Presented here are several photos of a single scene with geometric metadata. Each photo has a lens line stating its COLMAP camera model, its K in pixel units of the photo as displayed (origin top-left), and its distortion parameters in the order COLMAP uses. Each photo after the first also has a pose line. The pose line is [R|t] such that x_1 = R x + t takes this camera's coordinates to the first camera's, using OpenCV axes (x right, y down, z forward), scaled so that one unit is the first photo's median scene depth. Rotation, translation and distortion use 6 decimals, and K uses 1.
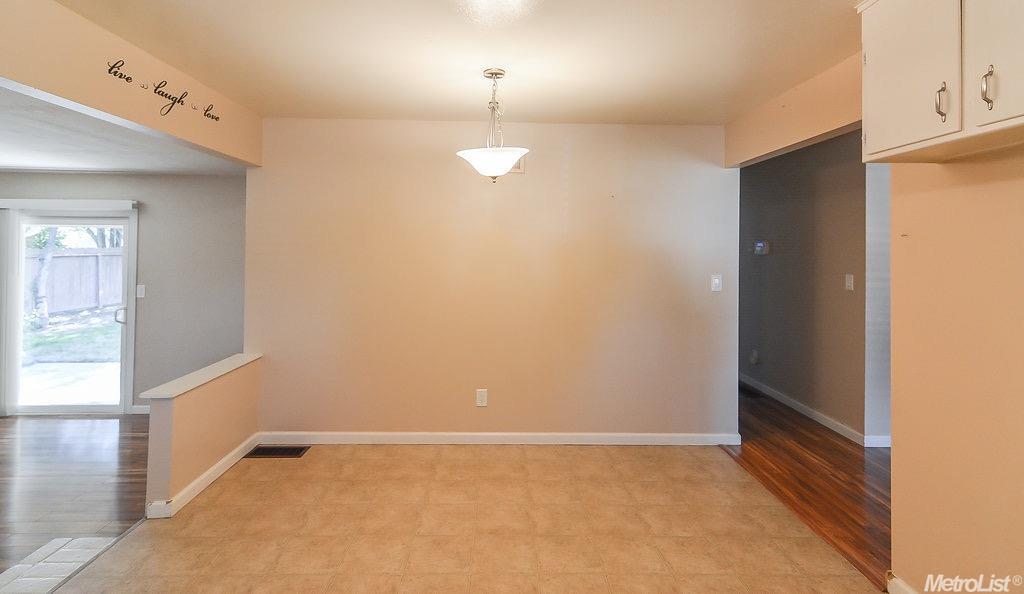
lens RADIAL K [[499.7, 0, 510.4], [0, 499.7, 244.7], [0, 0, 1]] dist [0.015225, -0.001832]
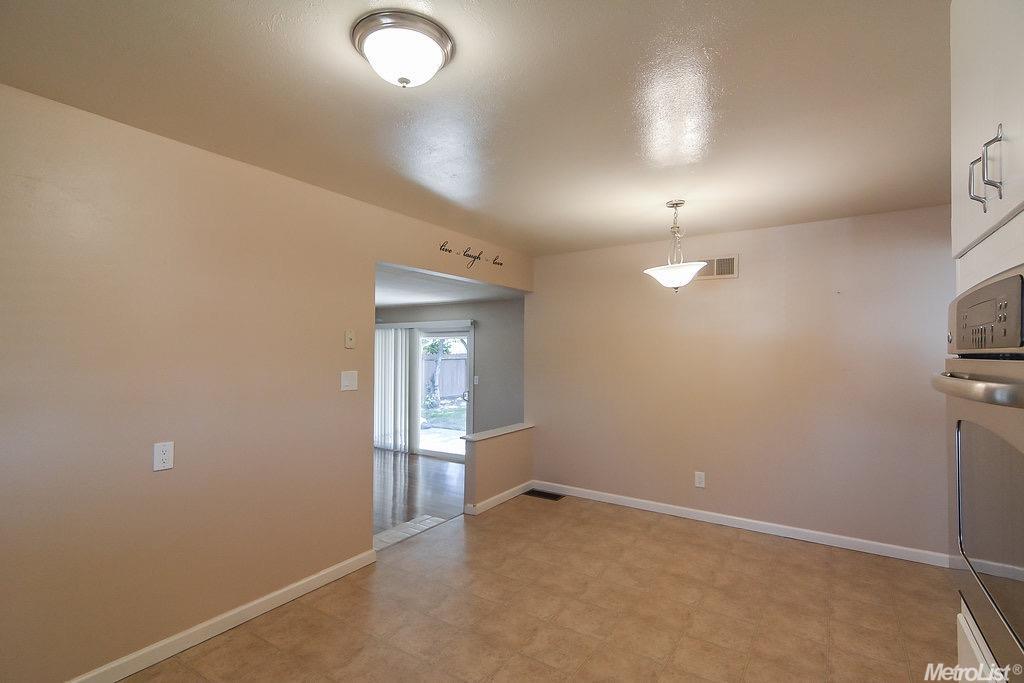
lens RADIAL K [[483.7, 0, 509.0], [0, 483.7, 344.2], [0, 0, 1]] dist [0.025550, -0.010888]
pose [[0.817805, -0.017645, -0.575224, 0.225902], [0.010730, 0.999824, -0.015414, 0.011912], [0.575395, 0.006434, 0.817851, -0.151229]]
